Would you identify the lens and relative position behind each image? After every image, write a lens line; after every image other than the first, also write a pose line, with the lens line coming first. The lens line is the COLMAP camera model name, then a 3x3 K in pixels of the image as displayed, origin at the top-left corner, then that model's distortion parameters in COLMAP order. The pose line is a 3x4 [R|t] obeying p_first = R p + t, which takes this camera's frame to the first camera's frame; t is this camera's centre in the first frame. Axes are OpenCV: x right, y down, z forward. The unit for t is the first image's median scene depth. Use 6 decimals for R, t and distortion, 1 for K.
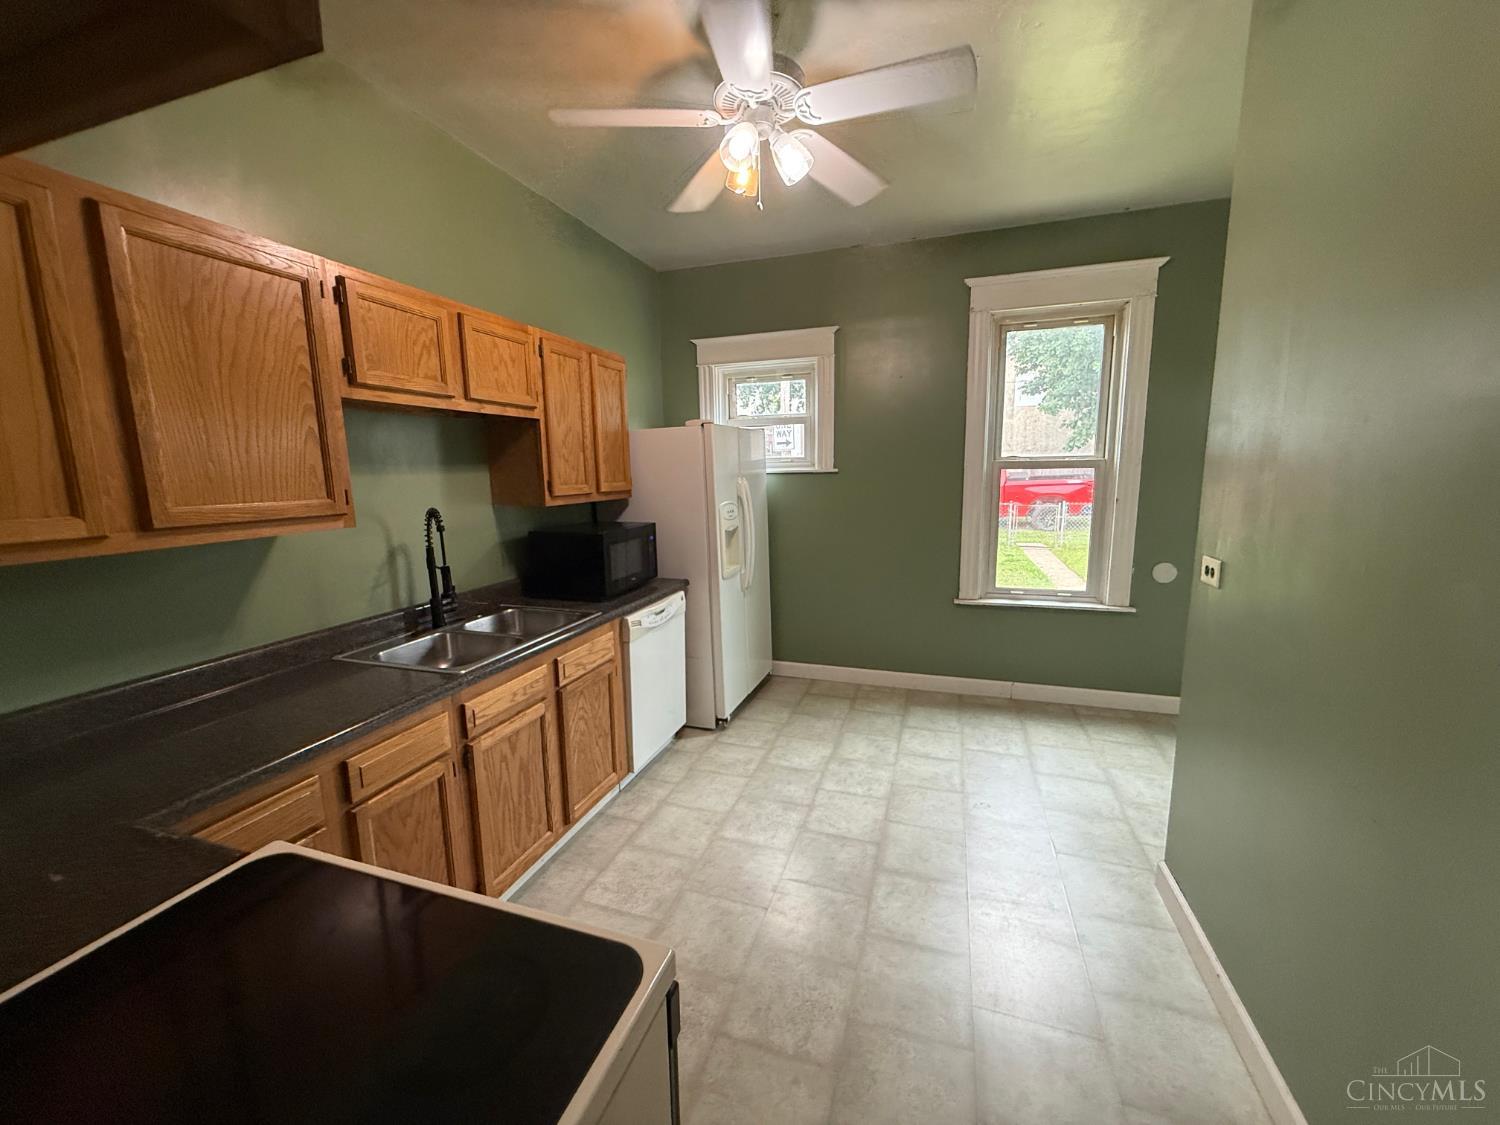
lens RADIAL K [[595.3, 0, 744.2], [0, 595.3, 563.1], [0, 0, 1]] dist [-0.001642, -0.000398]
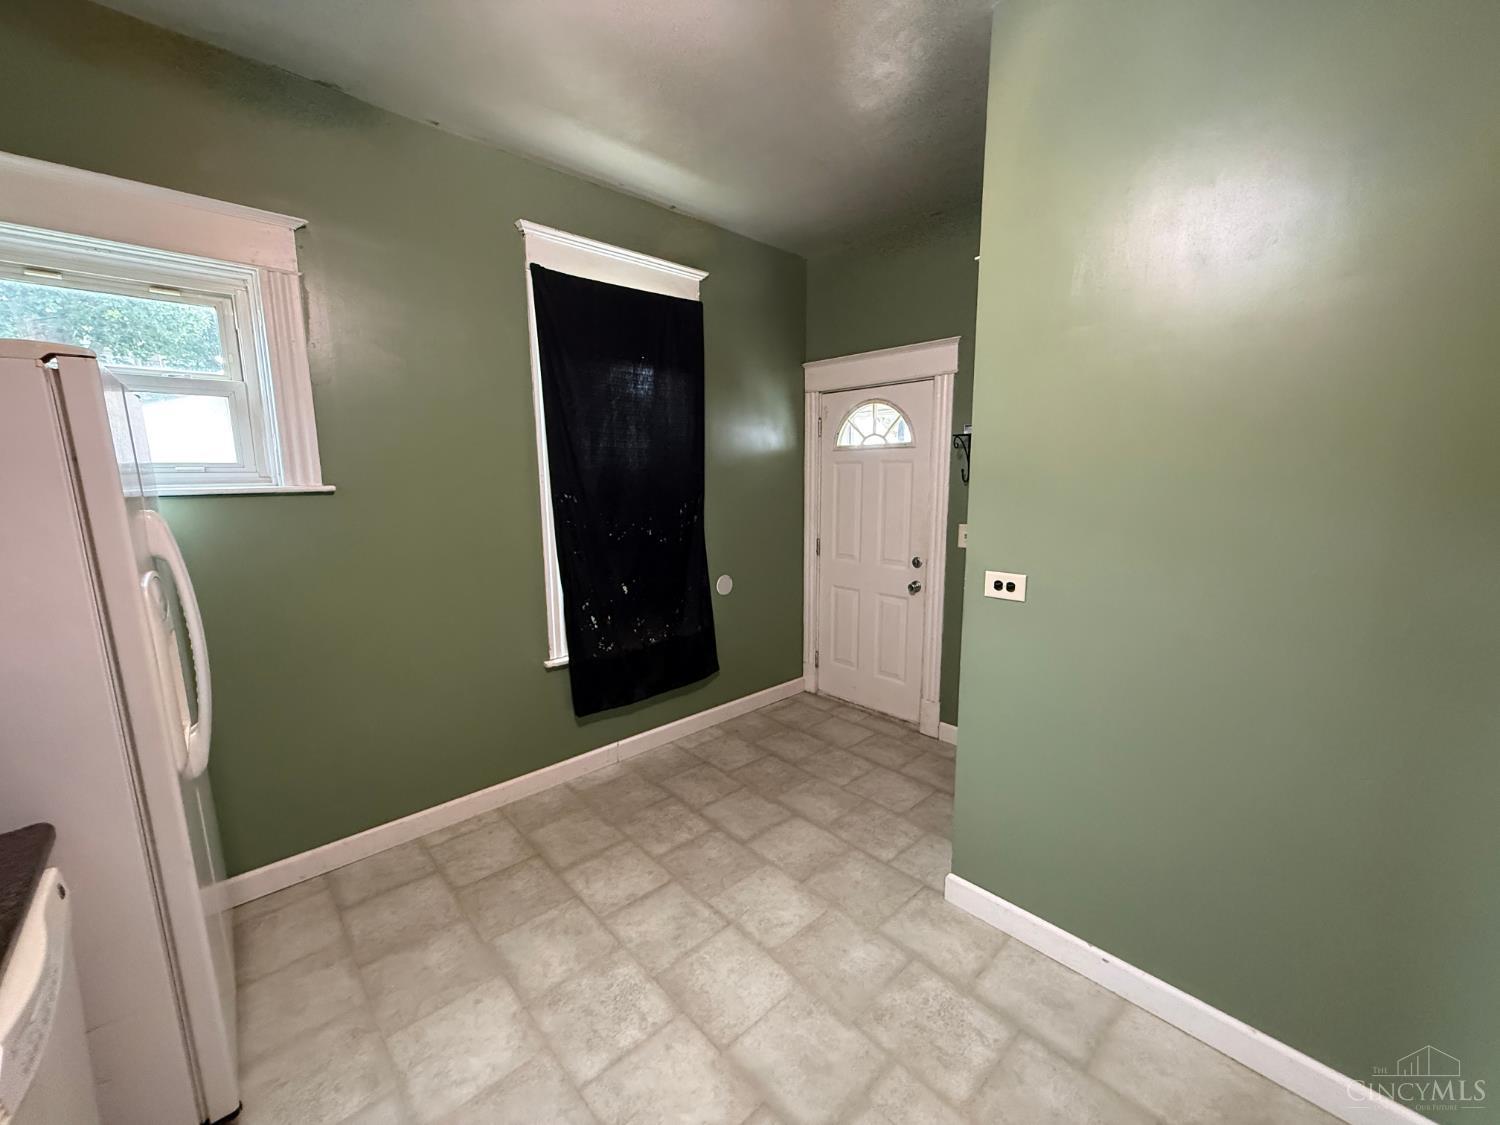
lens RADIAL K [[595.3, 0, 744.2], [0, 595.3, 563.1], [0, 0, 1]] dist [-0.001642, -0.000398]
pose [[0.476665, -0.118003, 0.871129, -0.158869], [0.135667, 0.988952, 0.059729, -0.072469], [-0.868553, 0.089713, 0.487408, 0.433774]]
